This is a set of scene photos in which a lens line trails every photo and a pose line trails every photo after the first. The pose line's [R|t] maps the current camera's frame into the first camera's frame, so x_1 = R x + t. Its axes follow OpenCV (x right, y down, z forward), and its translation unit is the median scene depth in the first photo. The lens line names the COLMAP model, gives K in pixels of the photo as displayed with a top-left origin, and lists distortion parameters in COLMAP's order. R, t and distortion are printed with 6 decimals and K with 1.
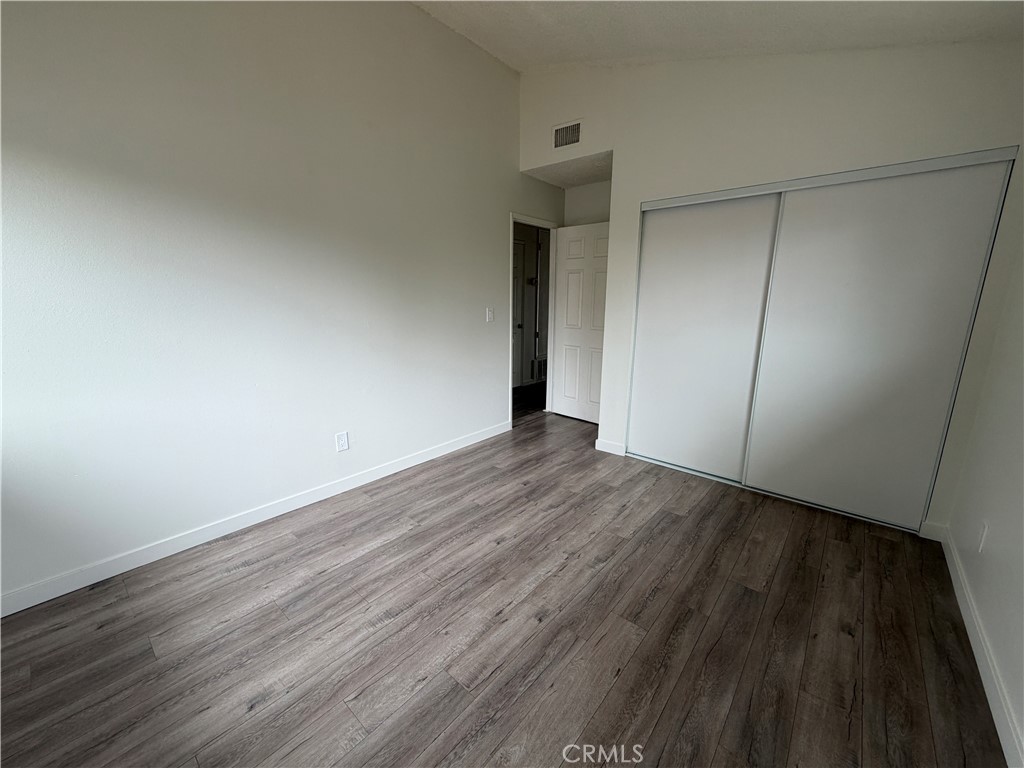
lens RADIAL K [[407.7, 0, 509.1], [0, 407.7, 384.3], [0, 0, 1]] dist [0.000722, 0.000332]
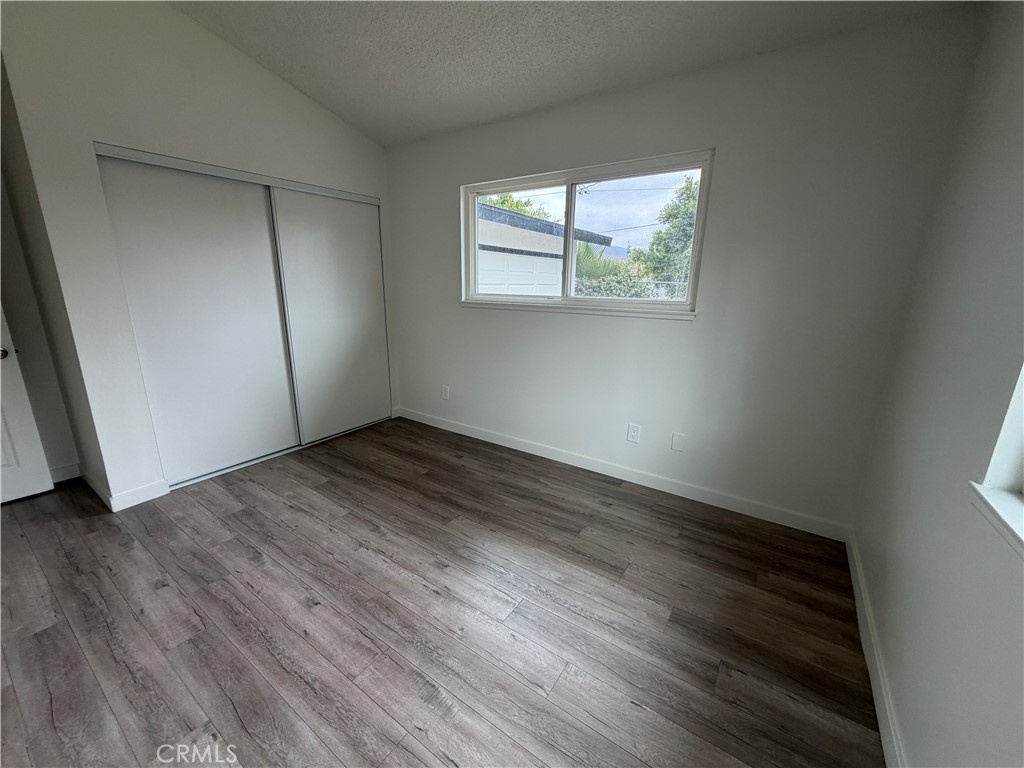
lens RADIAL K [[407.7, 0, 509.1], [0, 407.7, 384.3], [0, 0, 1]] dist [0.000722, 0.000332]
pose [[-0.107919, -0.252759, 0.961492, -0.703375], [0.199380, 0.941988, 0.270011, -0.139098], [-0.973962, 0.220841, -0.051264, 0.589756]]
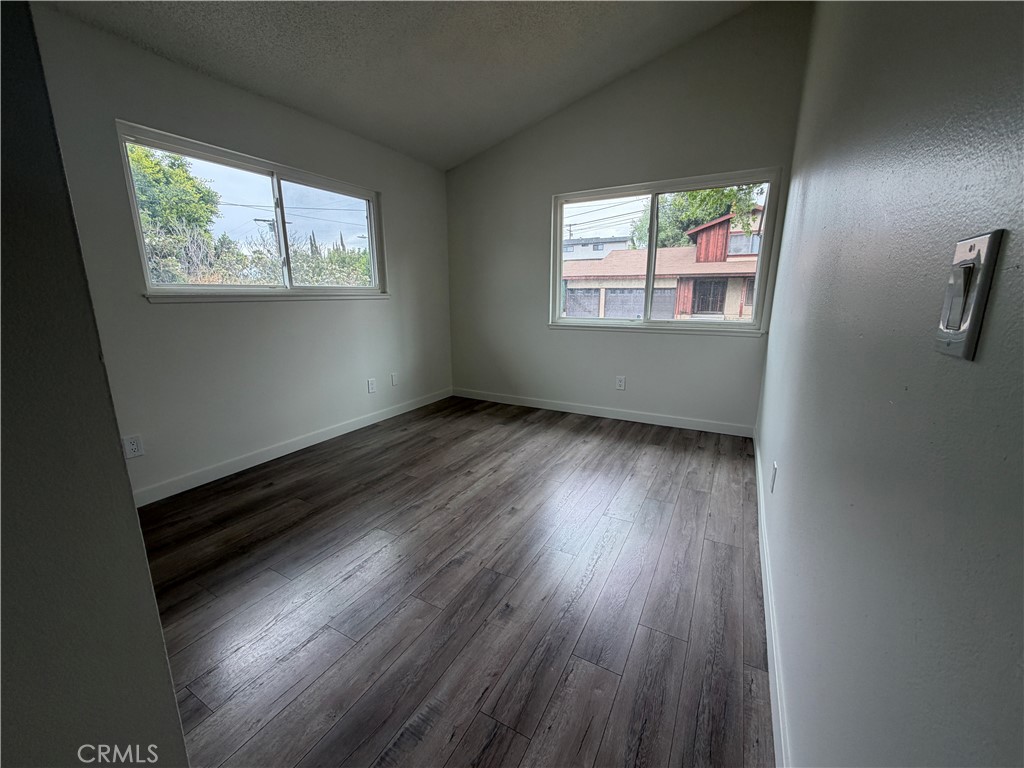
lens RADIAL K [[407.7, 0, 509.1], [0, 407.7, 384.3], [0, 0, 1]] dist [0.000722, 0.000332]
pose [[-0.980061, 0.041700, -0.194270, 0.167601], [-0.043468, 0.909048, 0.414417, -0.309882], [0.193882, 0.414599, -0.889111, 1.765505]]
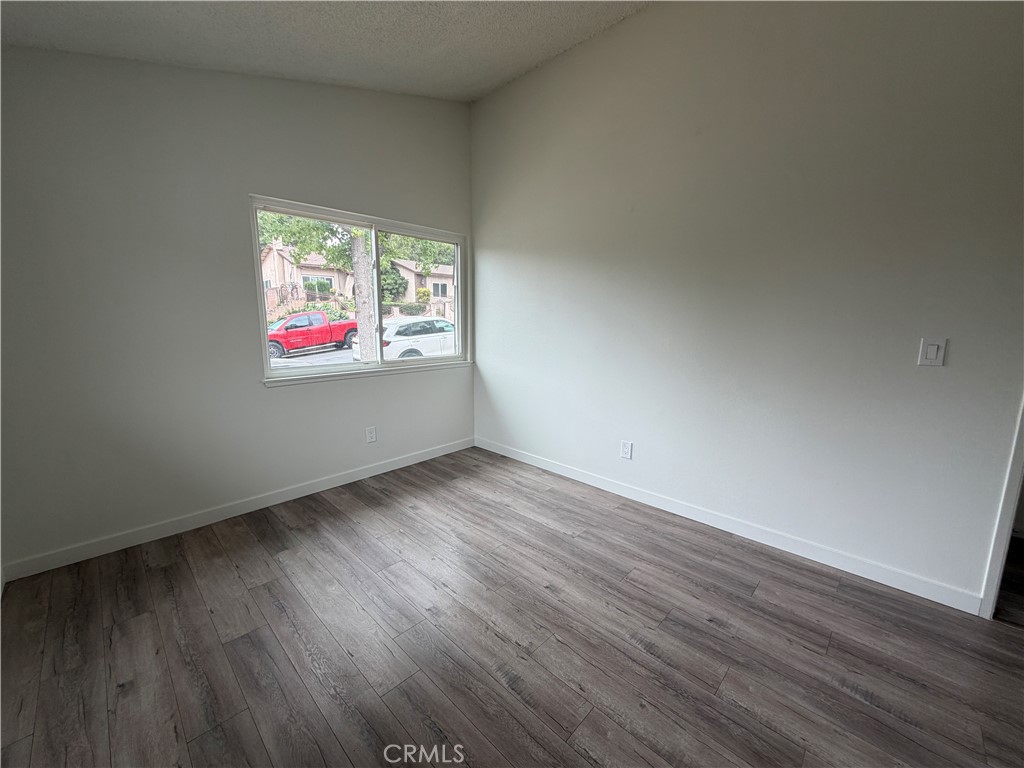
lens RADIAL K [[407.7, 0, 509.1], [0, 407.7, 384.3], [0, 0, 1]] dist [0.000722, 0.000332]
pose [[-0.061356, 0.156245, -0.985811, 0.786101], [-0.218690, 0.961569, 0.166014, -0.166725], [0.973863, 0.225773, -0.024829, 0.837551]]
